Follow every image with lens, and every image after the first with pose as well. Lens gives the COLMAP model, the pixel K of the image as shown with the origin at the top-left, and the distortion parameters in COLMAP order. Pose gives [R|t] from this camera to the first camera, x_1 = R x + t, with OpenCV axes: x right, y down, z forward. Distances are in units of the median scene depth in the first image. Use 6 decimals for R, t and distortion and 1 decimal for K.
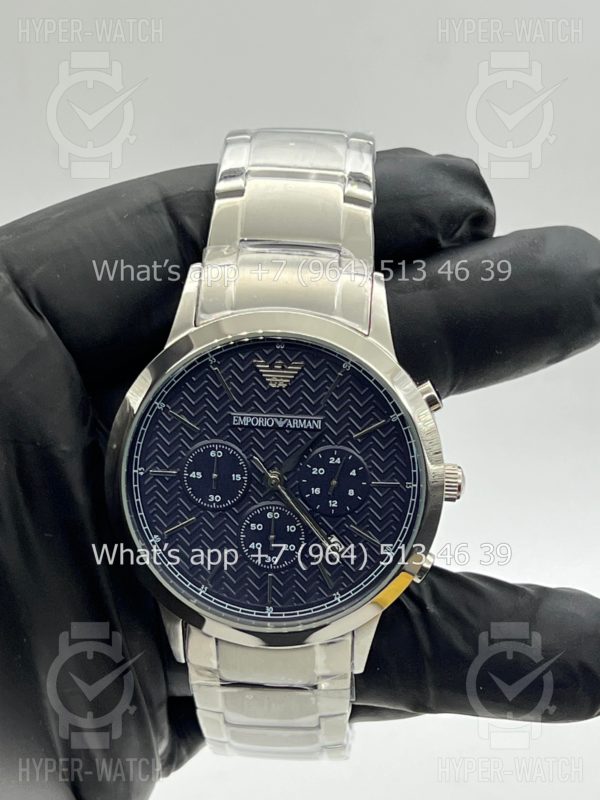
lens RADIAL K [[1911.5, 0, 304.4], [0, 1911.5, 400.3], [0, 0, 1]] dist [0.290667, 0.000000]
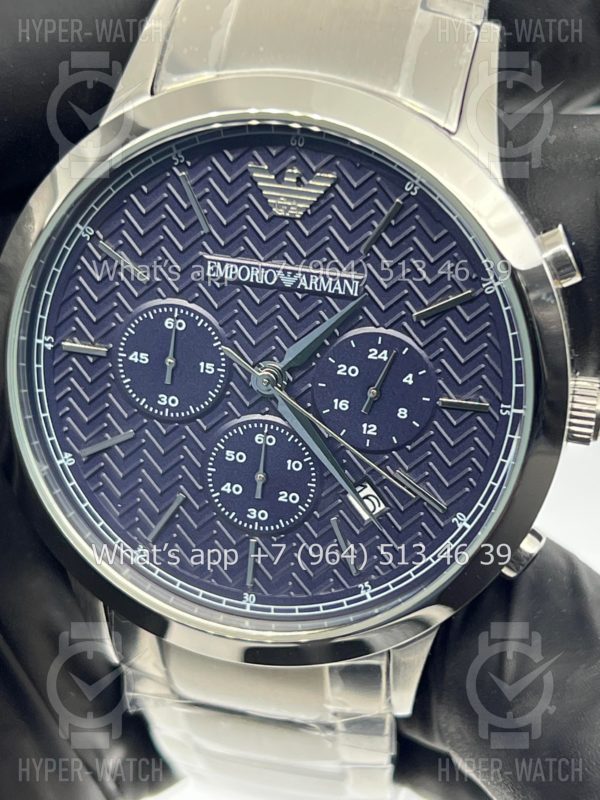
lens RADIAL K [[1911.5, 0, 304.2], [0, 1911.5, 401.0], [0, 0, 1]] dist [0.290667, 0.000000]
pose [[0.987214, 0.093267, -0.129269, 0.068570], [-0.084030, 0.993624, 0.075167, 0.004495], [0.135455, -0.063343, 0.988757, 0.435363]]
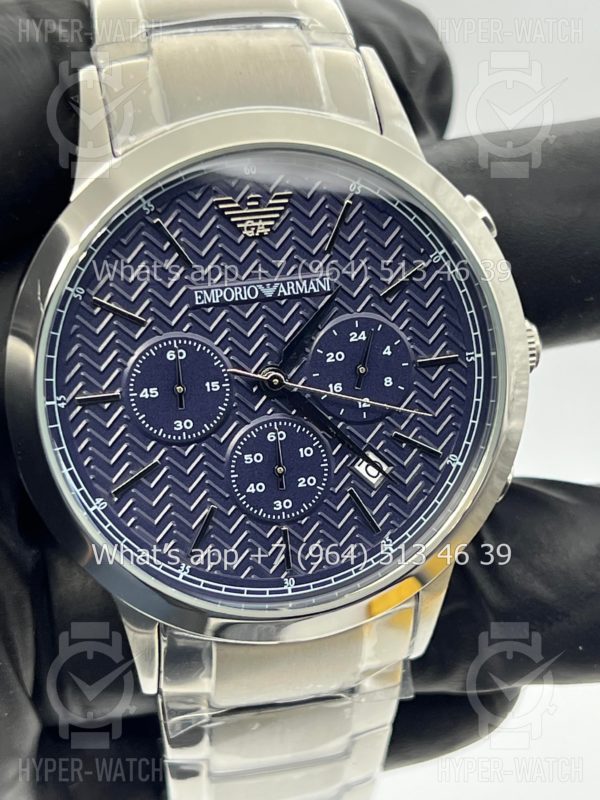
lens RADIAL K [[1911.5, 0, 299.0], [0, 1911.5, 401.0], [0, 0, 1]] dist [0.290667, 0.000000]
pose [[0.961764, -0.158081, 0.223654, -0.151380], [0.162720, 0.986669, -0.002344, 0.051294], [-0.220302, 0.038648, 0.974666, 0.371077]]
